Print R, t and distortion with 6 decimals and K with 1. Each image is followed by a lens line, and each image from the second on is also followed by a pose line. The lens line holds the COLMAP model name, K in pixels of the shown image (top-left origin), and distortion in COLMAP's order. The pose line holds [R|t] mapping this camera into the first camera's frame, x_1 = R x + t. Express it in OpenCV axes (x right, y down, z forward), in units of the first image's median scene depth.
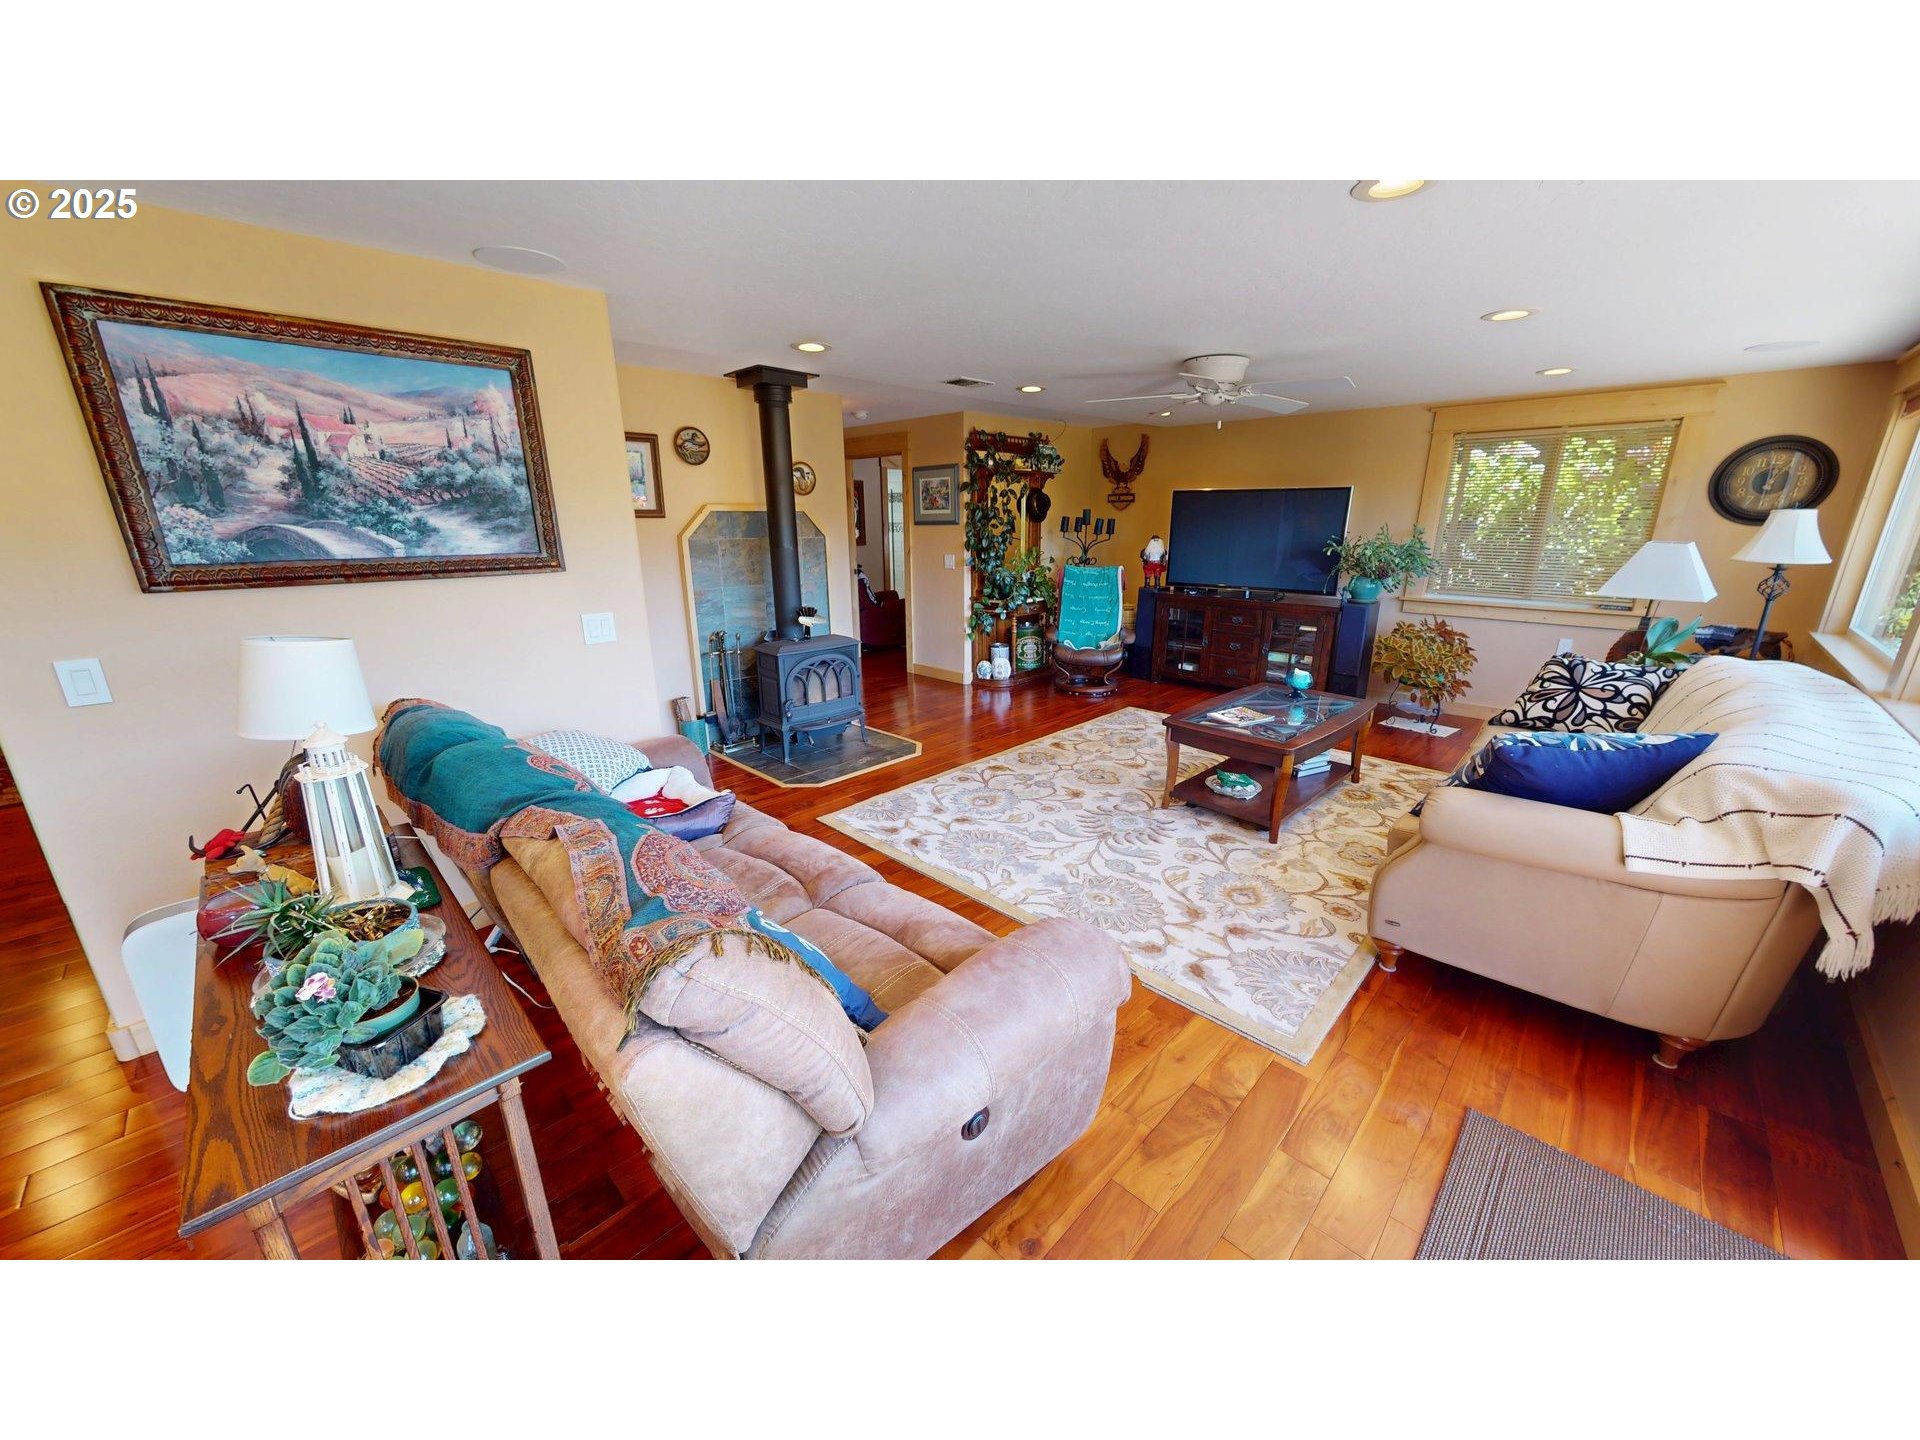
lens RADIAL K [[703.3, 0, 959.6], [0, 703.3, 722.5], [0, 0, 1]] dist [0.000428, -0.000234]
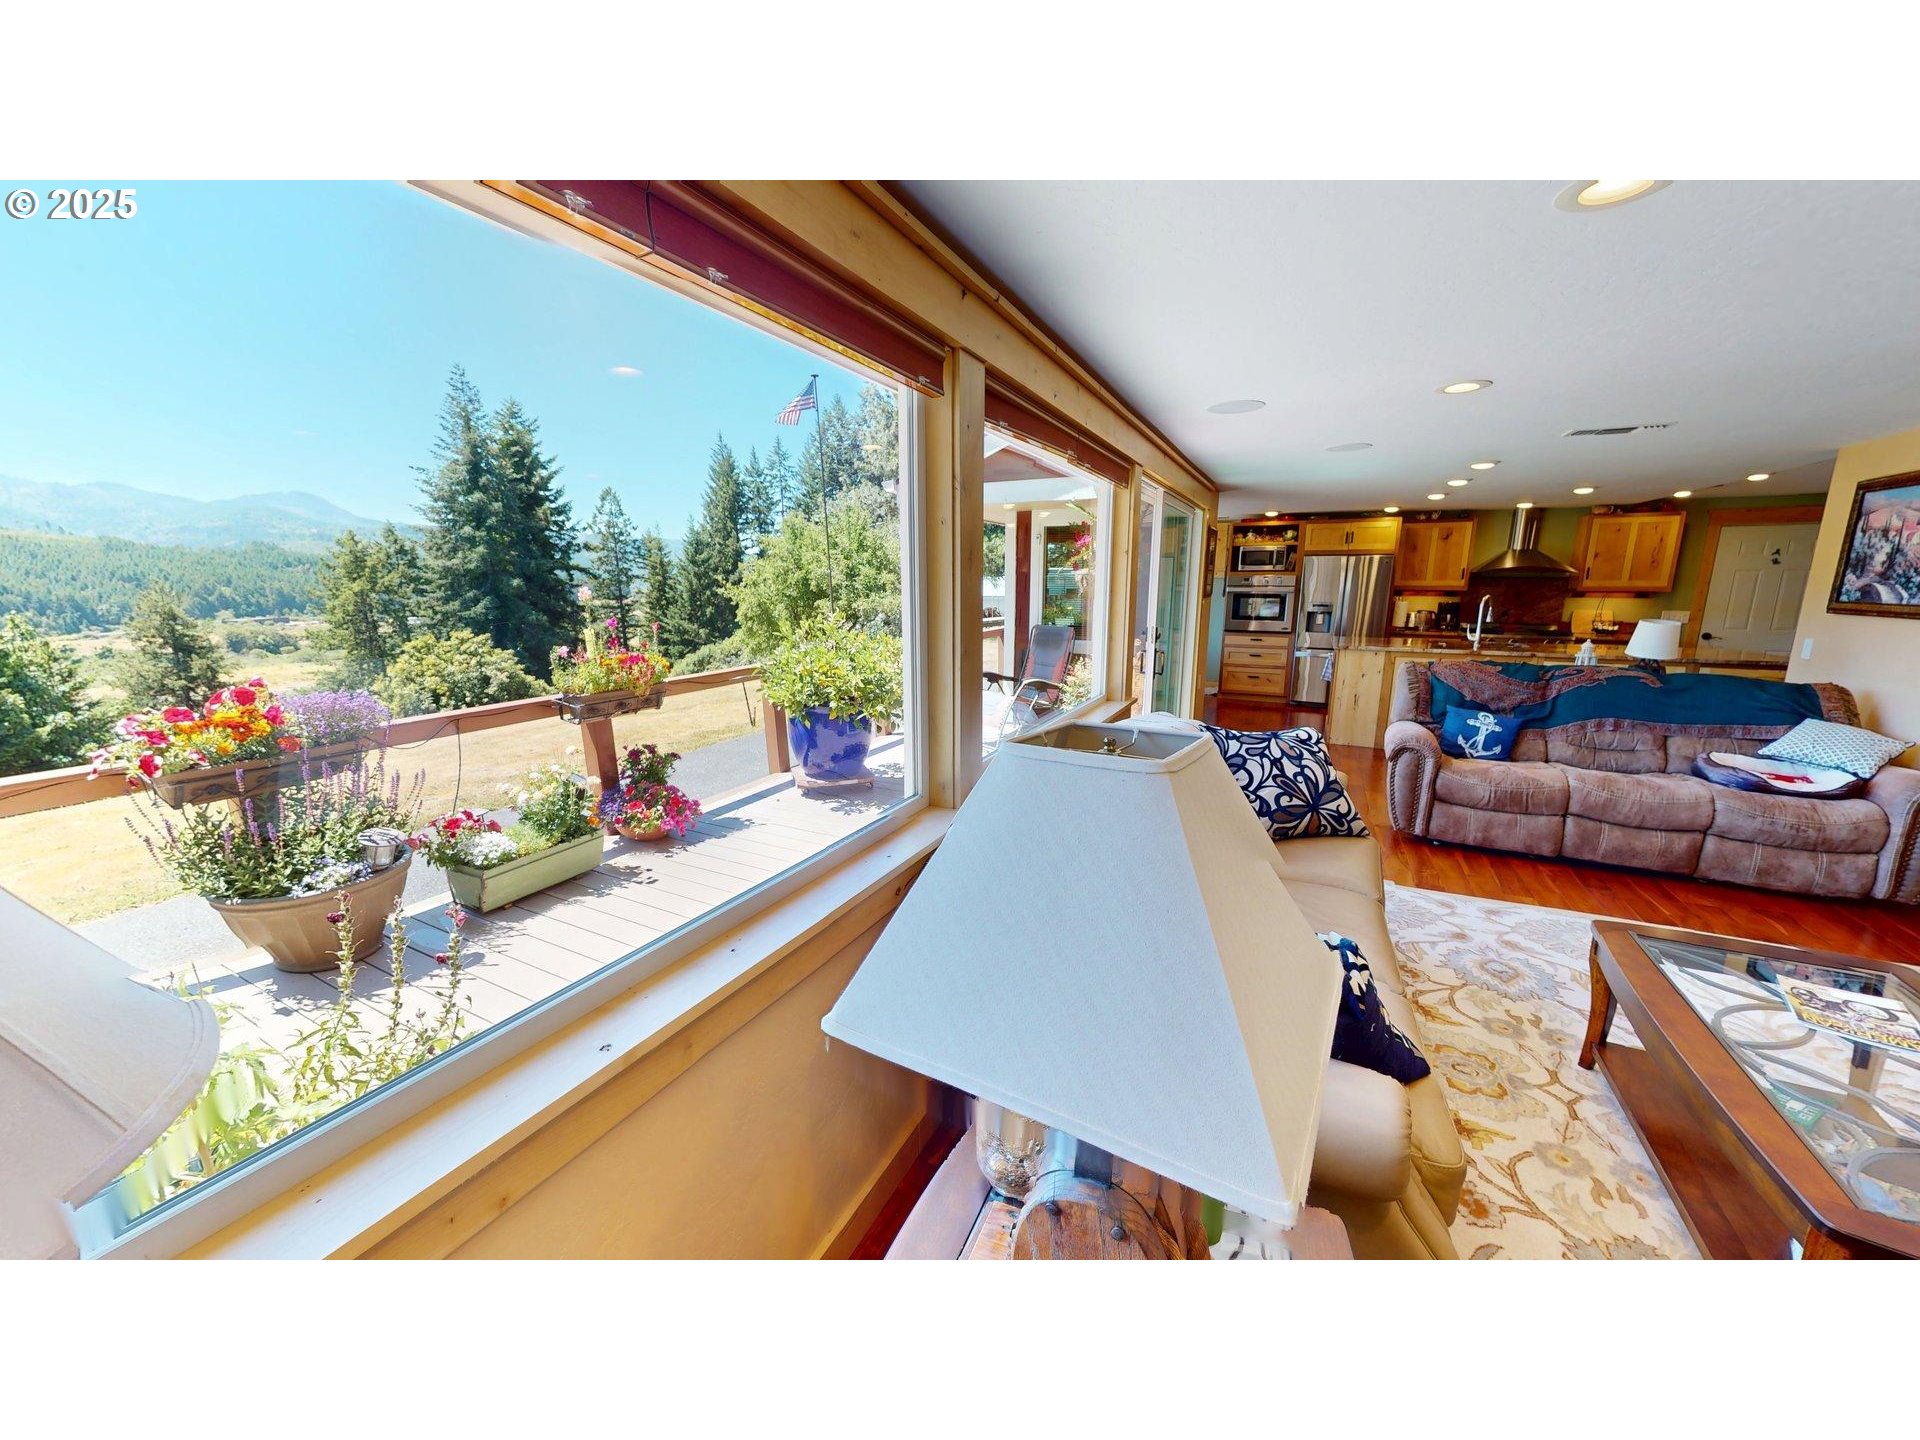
lens RADIAL K [[703.3, 0, 959.6], [0, 703.3, 722.5], [0, 0, 1]] dist [0.000428, -0.000234]
pose [[-0.949089, 0.064730, -0.308287, 0.840743], [-0.087302, 0.886276, 0.454856, -0.257841], [0.302670, 0.458612, -0.835503, 0.869878]]
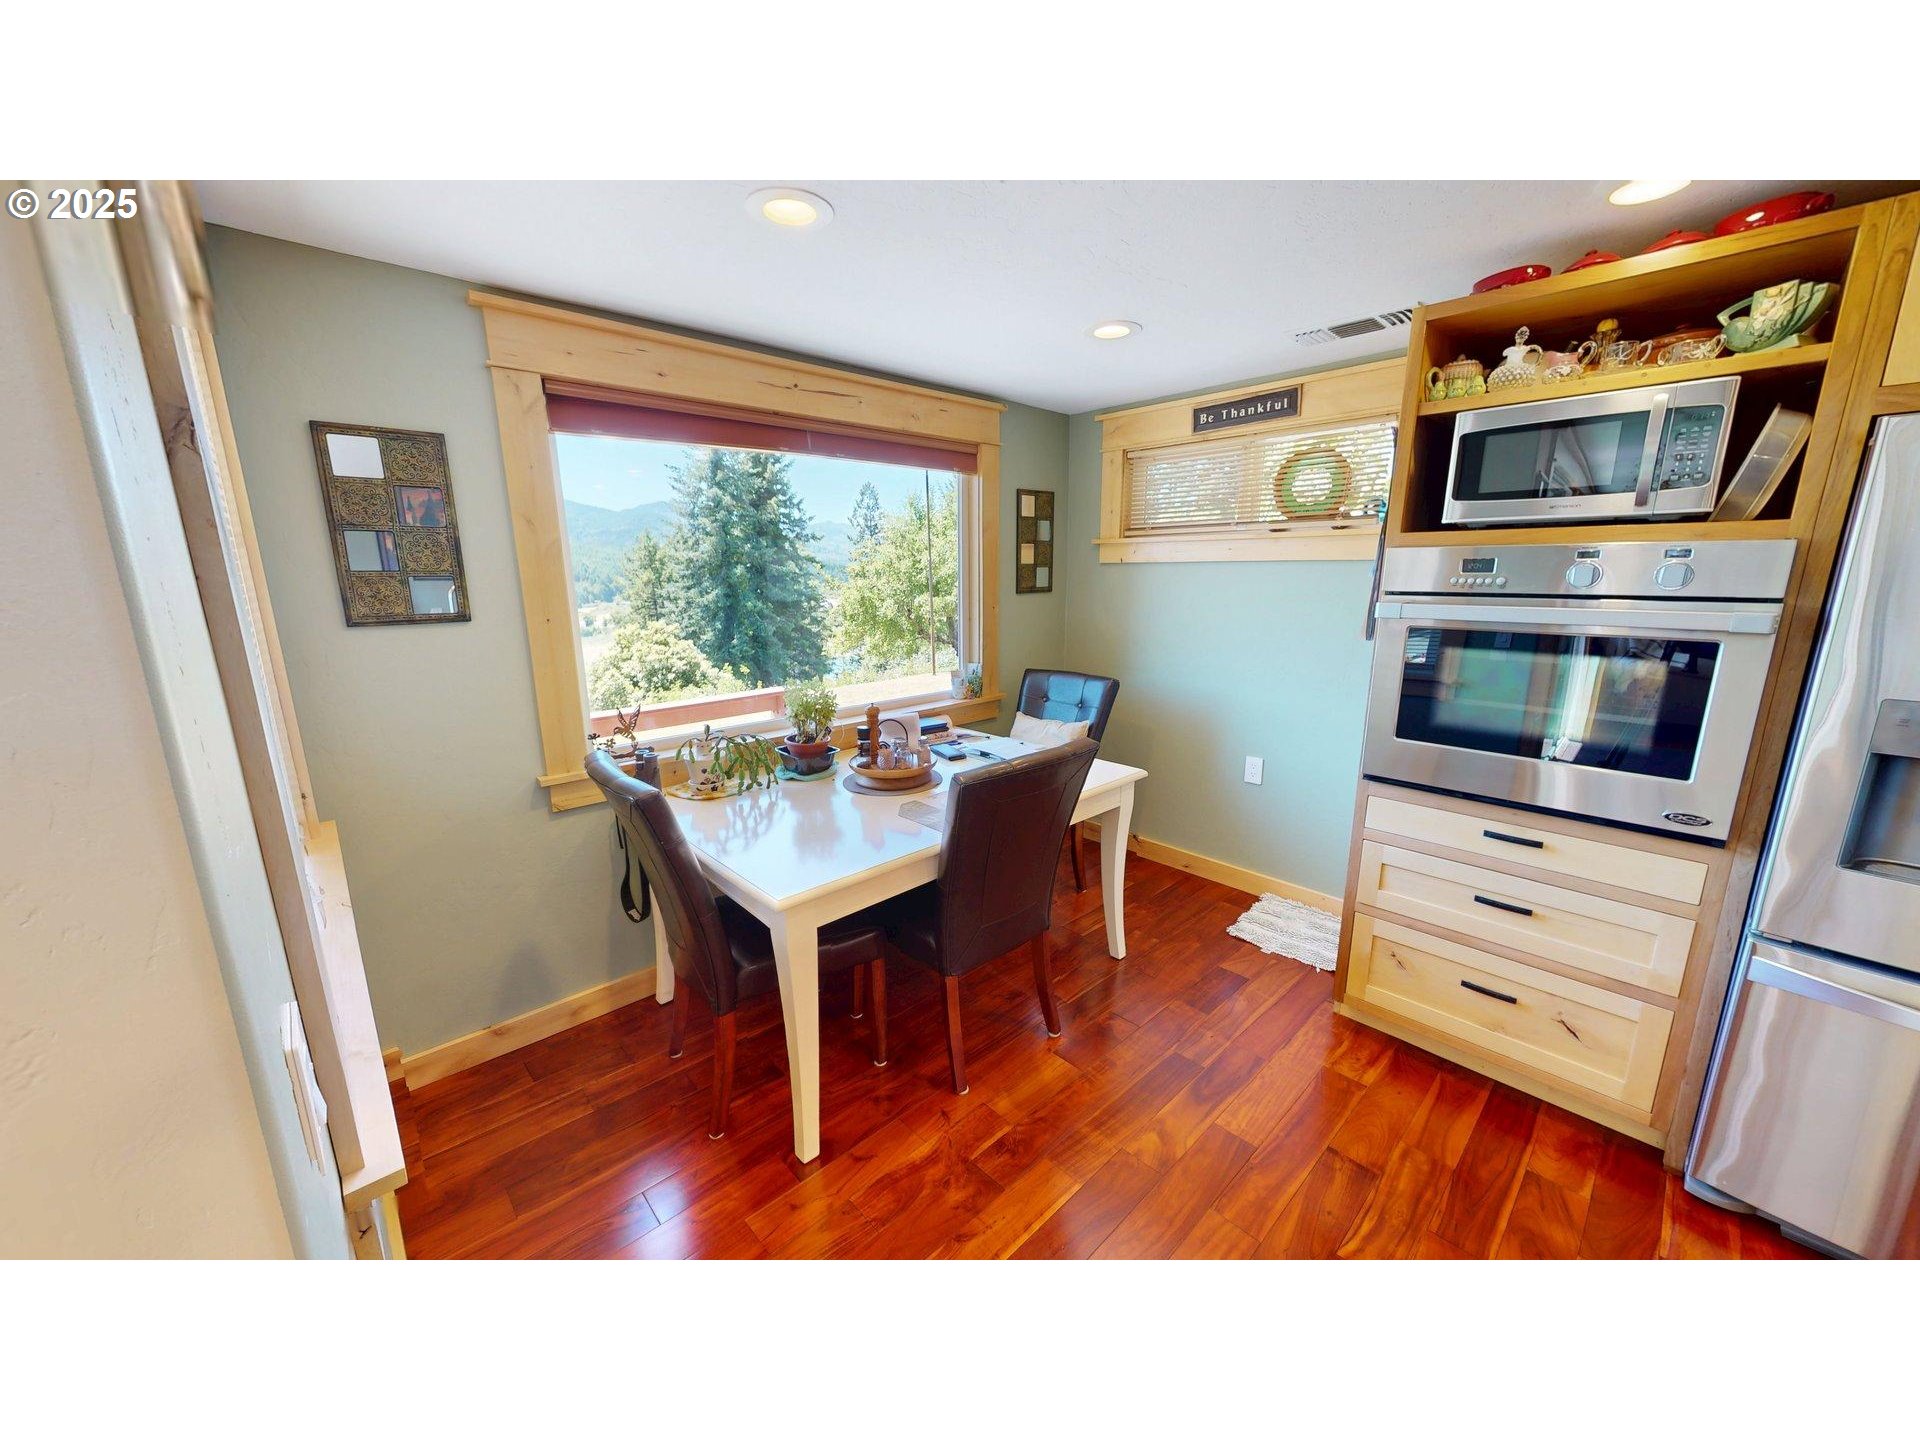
lens RADIAL K [[698.4, 0, 966.8], [0, 698.4, 721.8], [0, 0, 1]] dist [0.001312, 0.000077]
pose [[-0.999372, -0.000367, 0.035441, -0.180774], [0.016754, 0.876283, 0.481505, 0.061944], [-0.031233, 0.481796, -0.875726, -0.206162]]
